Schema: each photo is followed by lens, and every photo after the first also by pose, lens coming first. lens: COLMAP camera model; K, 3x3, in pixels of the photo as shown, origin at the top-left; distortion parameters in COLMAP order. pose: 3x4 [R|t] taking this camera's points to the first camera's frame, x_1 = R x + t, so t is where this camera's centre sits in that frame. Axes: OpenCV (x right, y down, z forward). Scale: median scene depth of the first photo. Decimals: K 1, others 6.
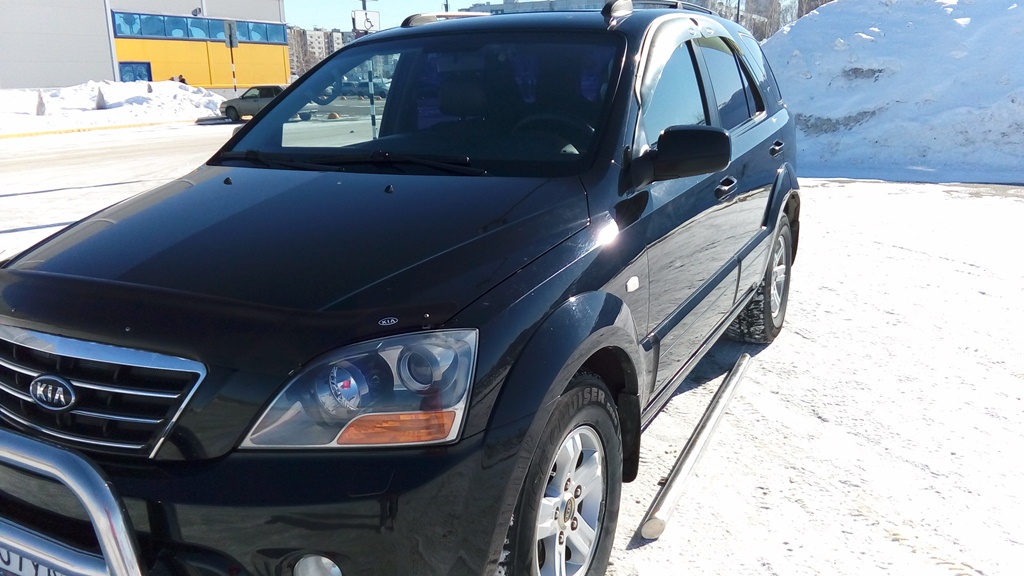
lens RADIAL K [[806.5, 0, 504.6], [0, 806.5, 292.2], [0, 0, 1]] dist [0.098502, -0.151839]
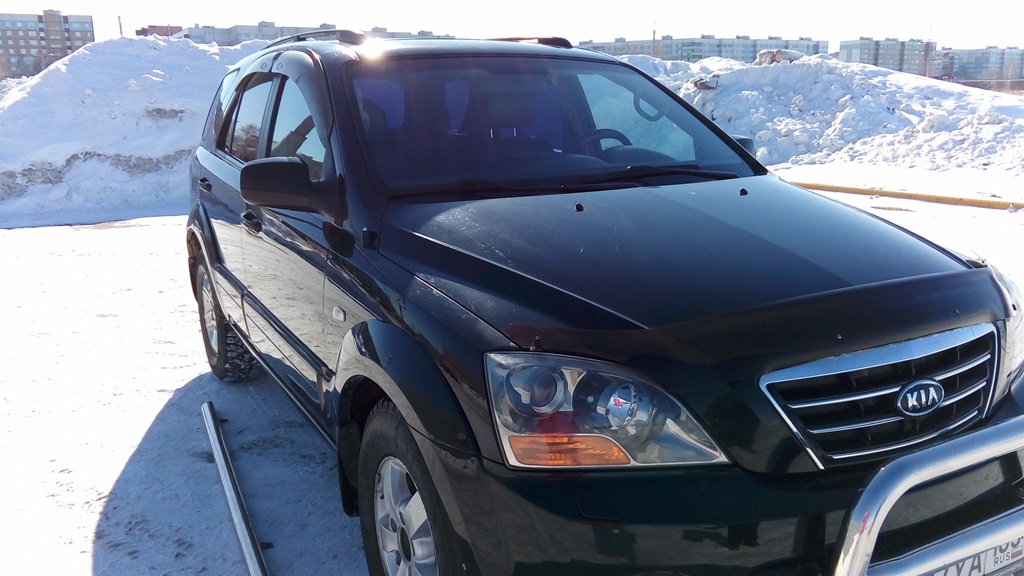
lens RADIAL K [[806.5, 0, 504.6], [0, 806.5, 292.2], [0, 0, 1]] dist [0.098502, -0.151839]
pose [[0.558437, -0.174600, 0.810964, -0.198680], [0.216514, 0.974391, 0.060692, -0.020791], [-0.800793, 0.141692, 0.581940, 0.100419]]
